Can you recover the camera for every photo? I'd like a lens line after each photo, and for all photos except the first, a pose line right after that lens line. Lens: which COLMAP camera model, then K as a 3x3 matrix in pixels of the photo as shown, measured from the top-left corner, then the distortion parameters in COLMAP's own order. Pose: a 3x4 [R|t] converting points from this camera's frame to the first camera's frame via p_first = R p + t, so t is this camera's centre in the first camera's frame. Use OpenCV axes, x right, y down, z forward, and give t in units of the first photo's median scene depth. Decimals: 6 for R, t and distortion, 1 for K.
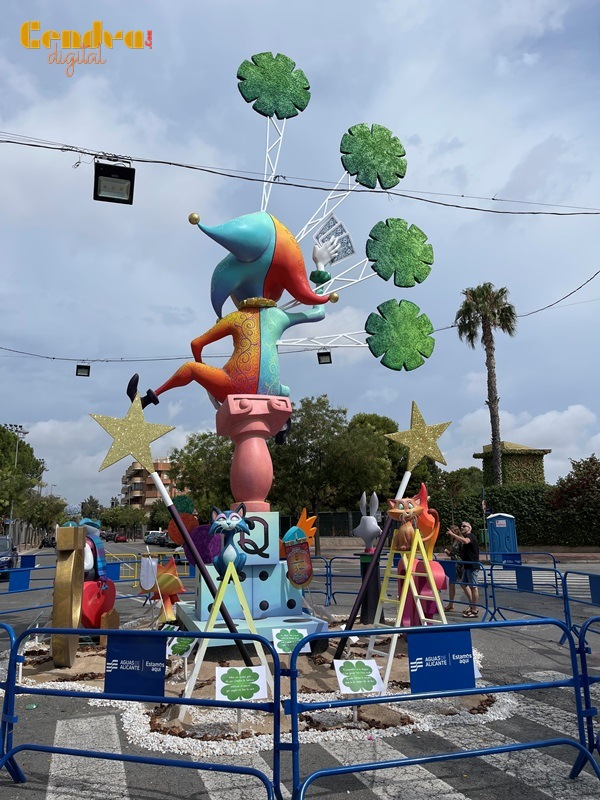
lens RADIAL K [[606.5, 0, 302.2], [0, 606.5, 406.5], [0, 0, 1]] dist [0.071406, -0.090312]
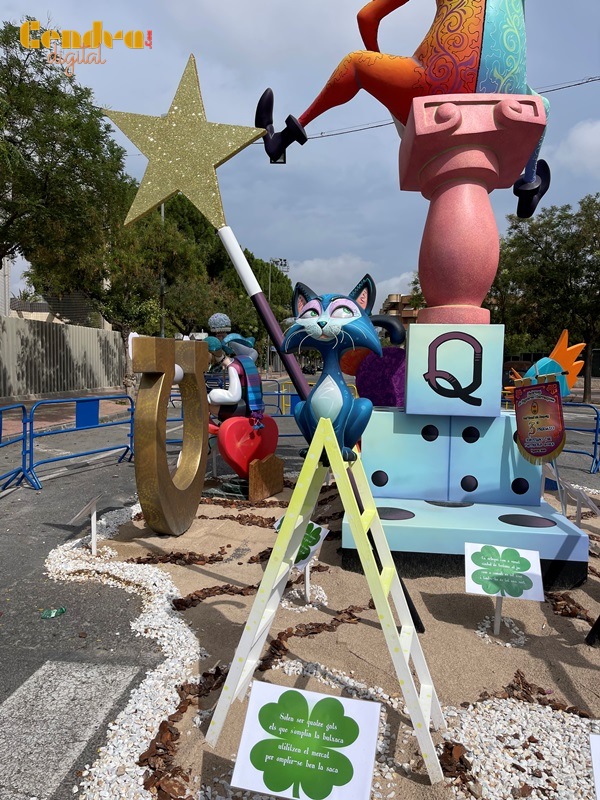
lens RADIAL K [[606.5, 0, 302.2], [0, 606.5, 406.5], [0, 0, 1]] dist [0.071406, -0.090312]
pose [[0.914323, 0.069091, -0.399048, 0.016212], [0.039540, 0.965403, 0.257747, 0.085649], [0.403050, -0.251442, 0.879959, 0.383079]]
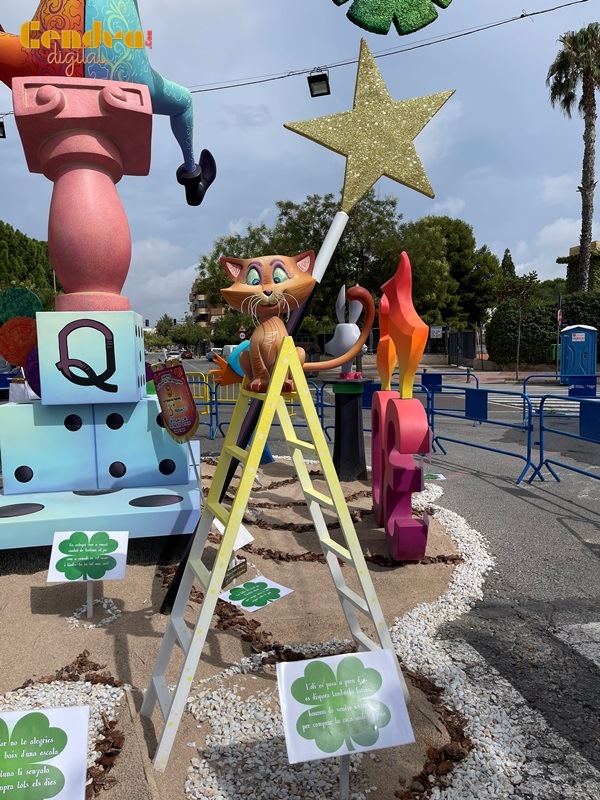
lens RADIAL K [[607.7, 0, 301.0], [0, 607.7, 406.2], [0, 0, 1]] dist [0.067443, -0.098217]
pose [[0.992618, 0.010301, -0.120846, 0.157073], [0.025432, 0.956557, 0.290434, 0.087990], [0.118587, -0.291363, 0.949234, 0.416359]]
